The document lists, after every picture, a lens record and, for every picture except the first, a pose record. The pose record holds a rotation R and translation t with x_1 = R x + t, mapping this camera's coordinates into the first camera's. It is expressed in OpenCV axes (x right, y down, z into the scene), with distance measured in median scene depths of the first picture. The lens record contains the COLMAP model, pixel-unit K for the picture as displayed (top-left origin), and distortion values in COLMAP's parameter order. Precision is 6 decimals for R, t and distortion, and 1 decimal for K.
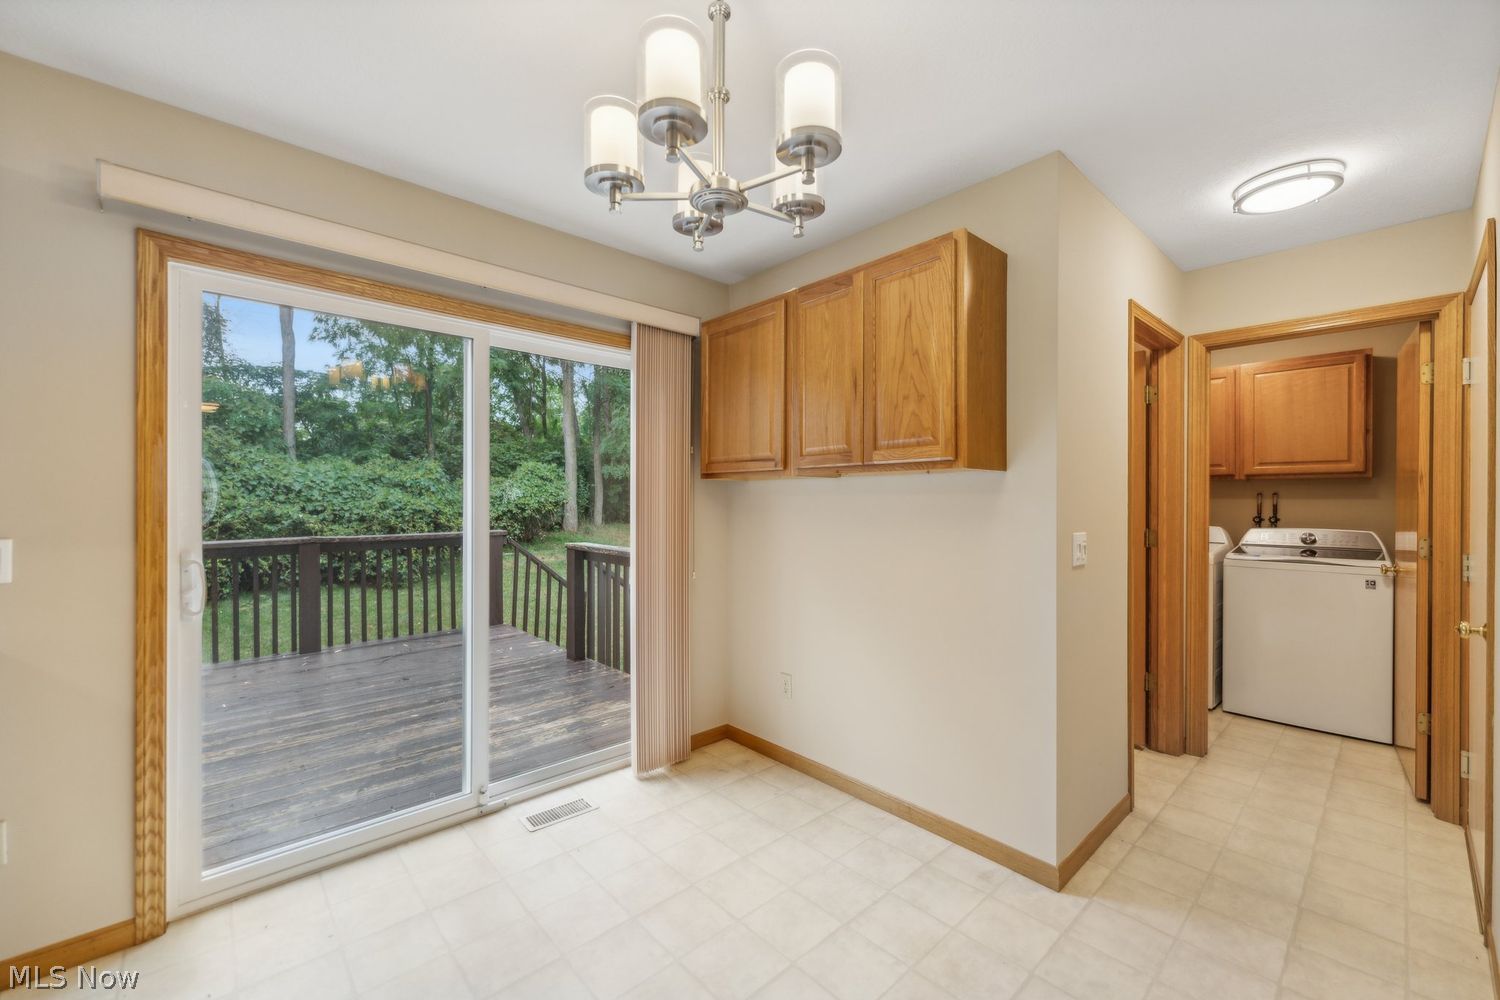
lens RADIAL K [[593.2, 0, 748.1], [0, 593.2, 503.7], [0, 0, 1]] dist [-0.003208, -0.000417]
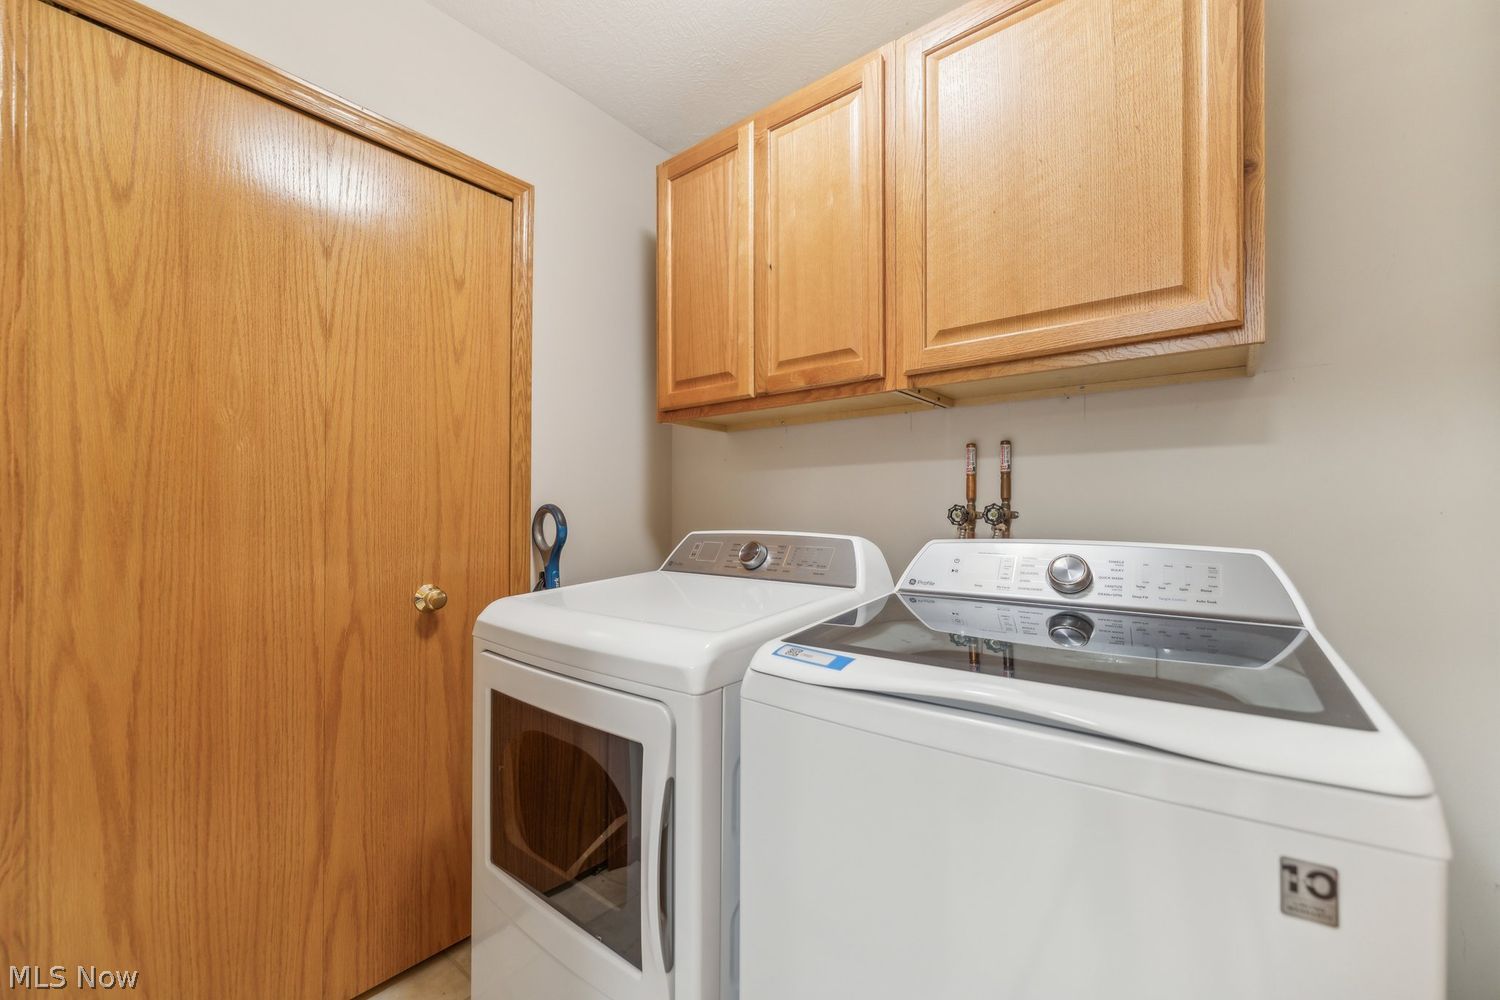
lens RADIAL K [[603.7, 0, 748.1], [0, 603.7, 500.8], [0, 0, 1]] dist [-0.000307, -0.000200]
pose [[0.988690, 0.006618, 0.149830, 0.721627], [-0.002106, 0.999540, -0.030254, 0.030916], [-0.149961, 0.029597, 0.988249, 0.705148]]
